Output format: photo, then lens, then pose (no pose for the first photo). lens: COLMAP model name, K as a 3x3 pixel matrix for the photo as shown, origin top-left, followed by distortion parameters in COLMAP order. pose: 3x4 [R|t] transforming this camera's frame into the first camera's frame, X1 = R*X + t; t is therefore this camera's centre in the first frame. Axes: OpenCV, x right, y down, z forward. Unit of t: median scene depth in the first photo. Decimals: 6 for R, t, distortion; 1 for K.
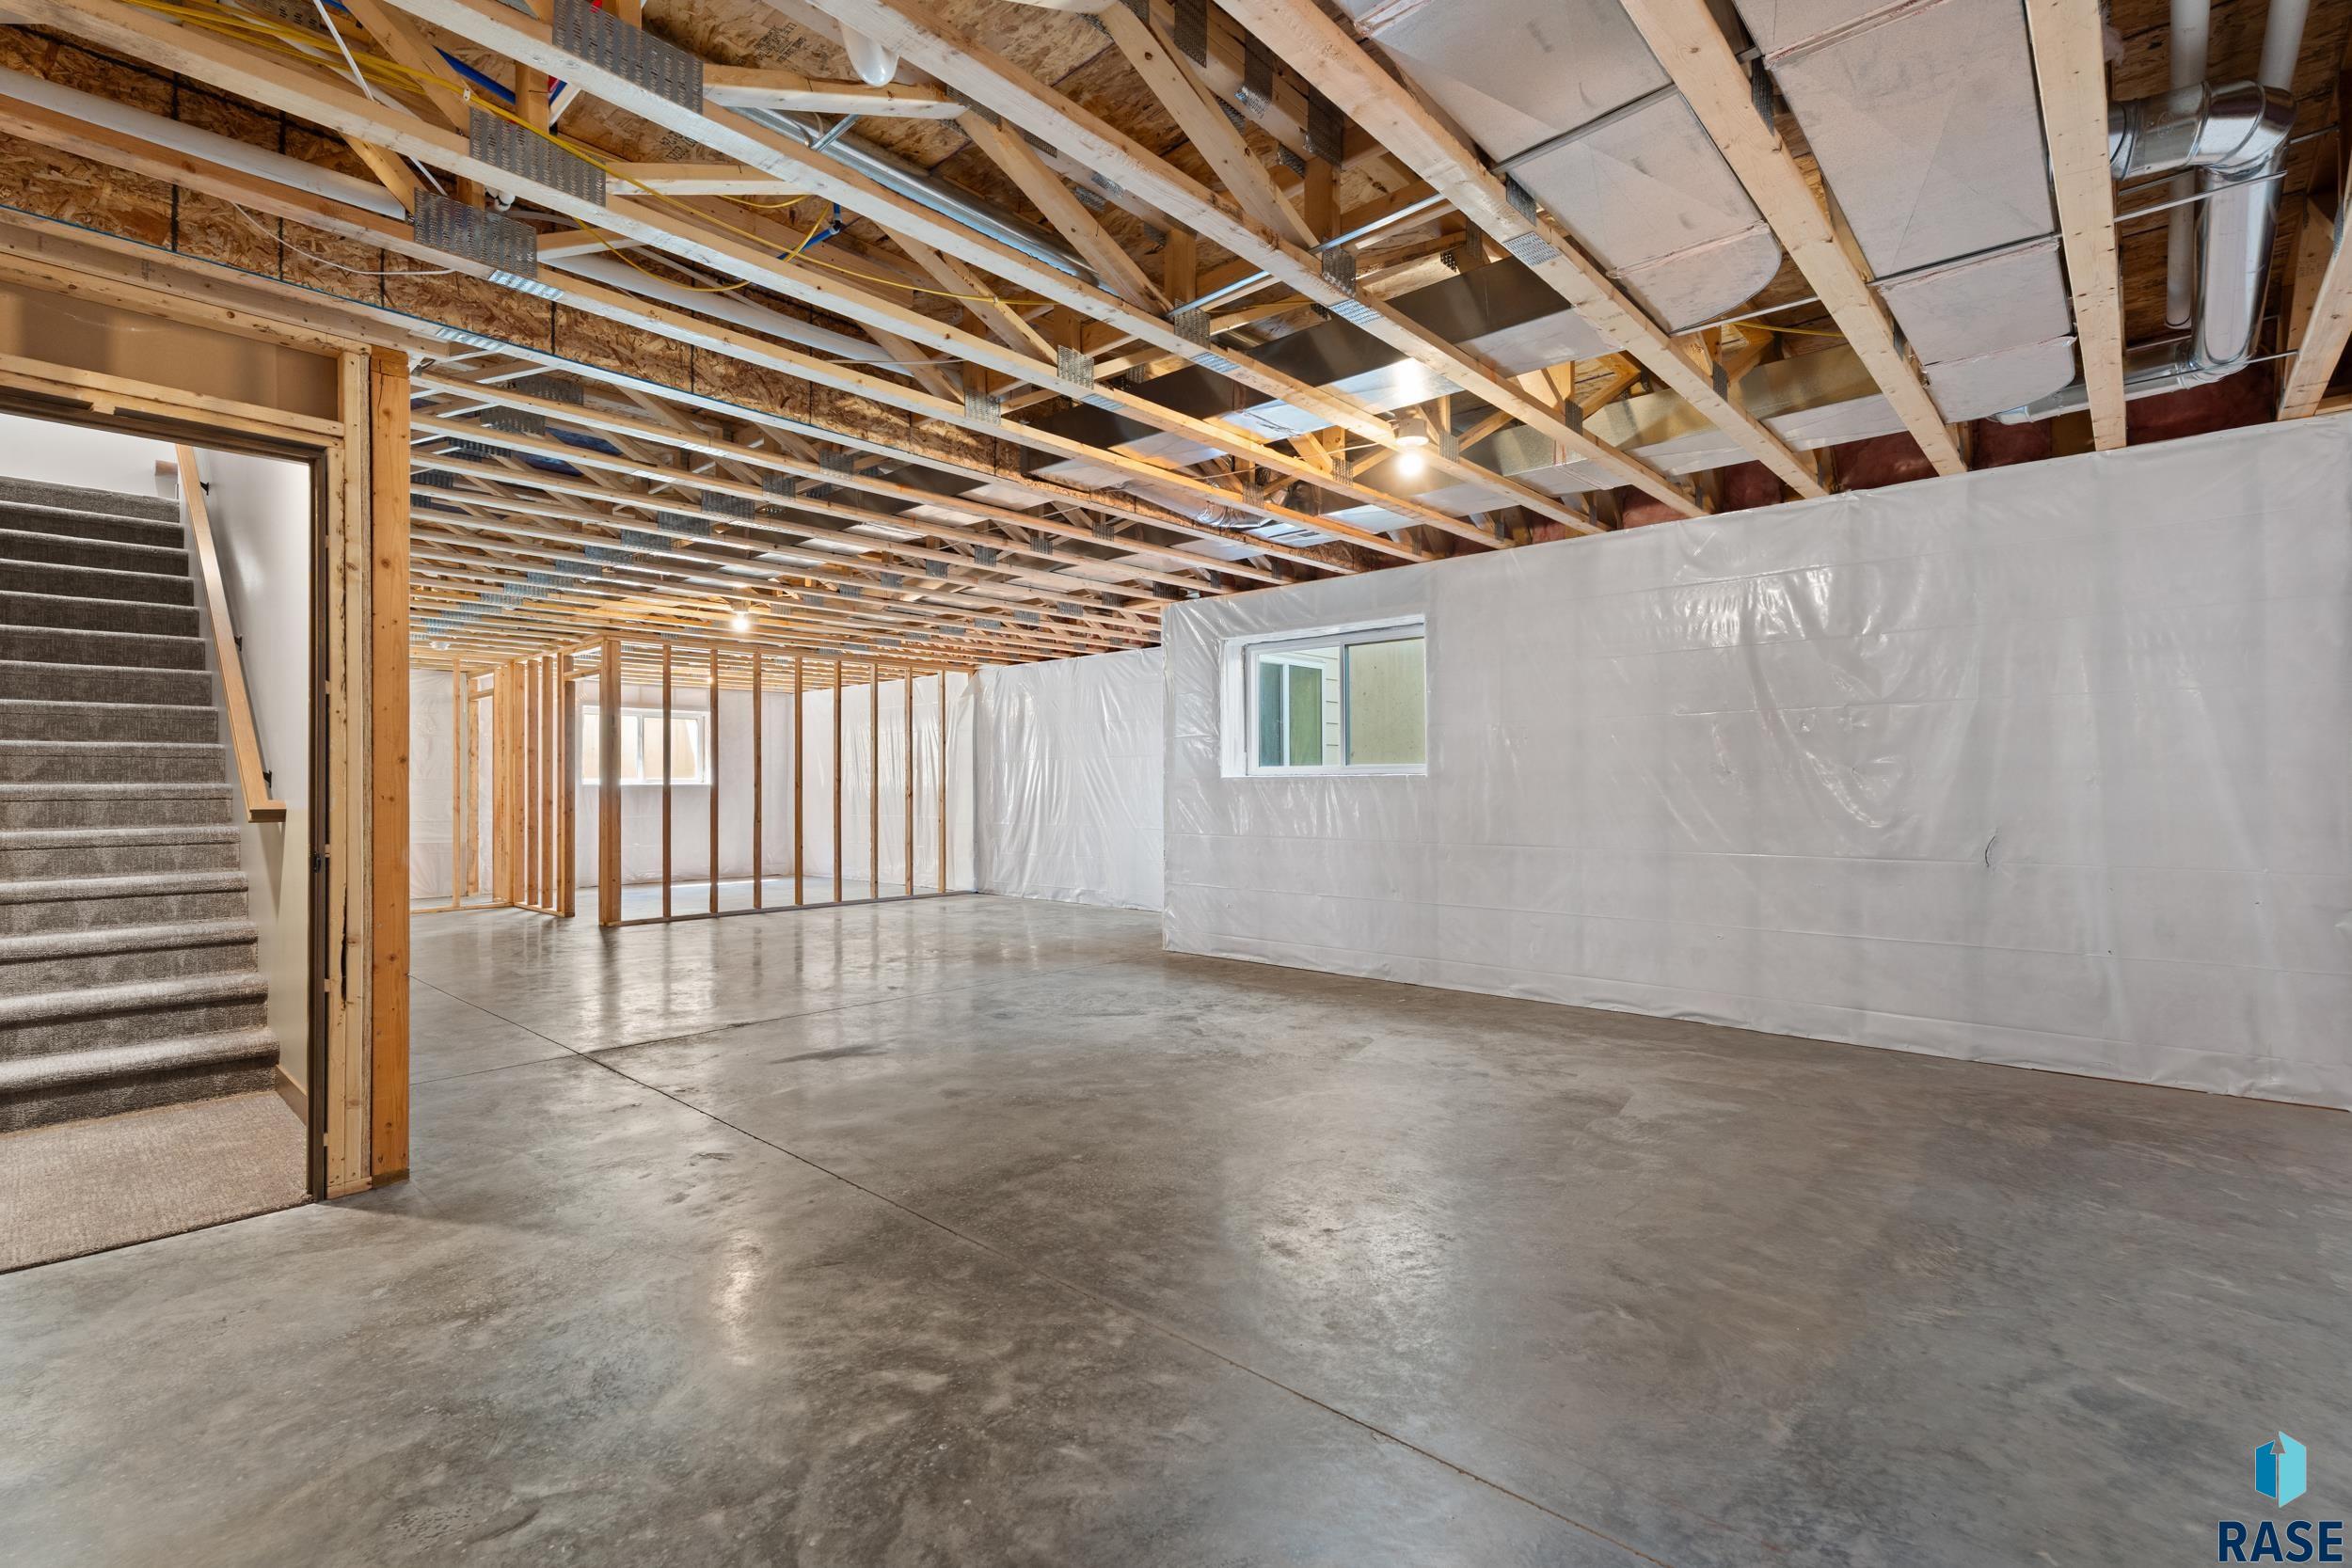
lens RADIAL K [[1041.6, 0, 1183.4], [0, 1041.6, 788.2], [0, 0, 1]] dist [0.002603, -0.002090]
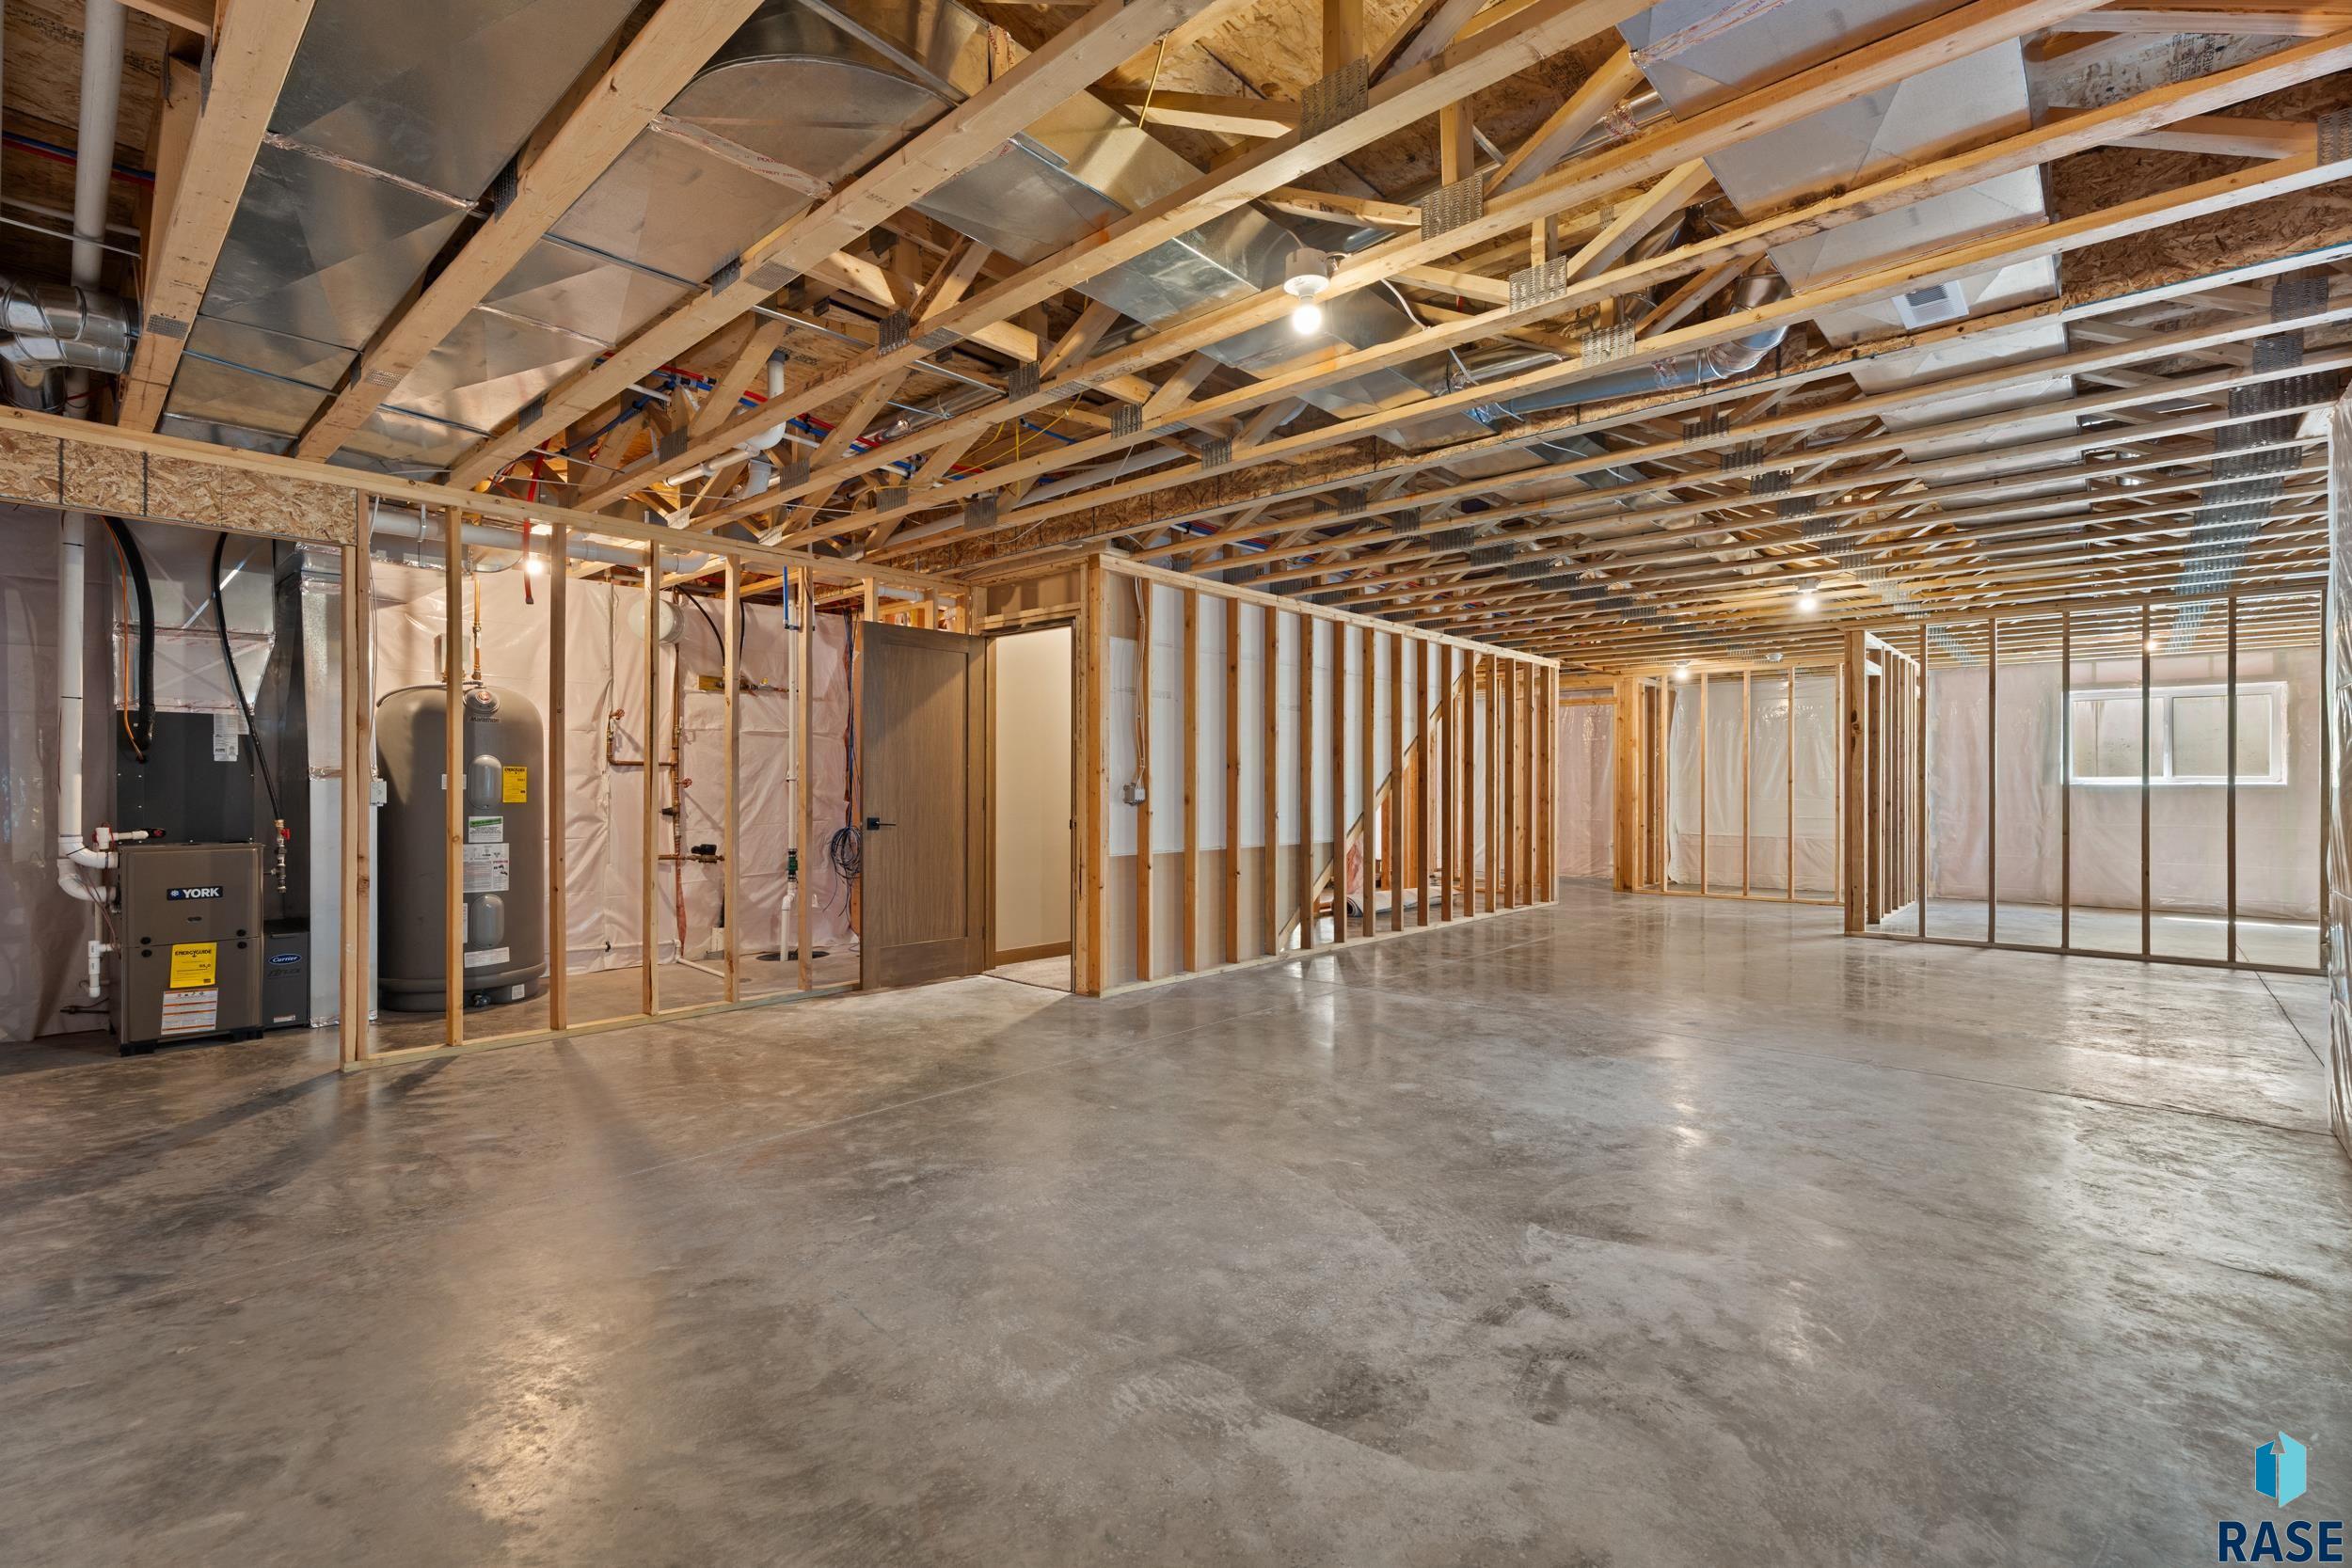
lens RADIAL K [[1041.6, 0, 1175.5], [0, 1041.6, 777.3], [0, 0, 1]] dist [0.002603, -0.002090]
pose [[0.012818, -0.005514, -0.999903, 0.984604], [-0.003867, 0.999977, -0.005564, -0.005533], [0.999910, 0.003938, 0.012796, 0.980185]]
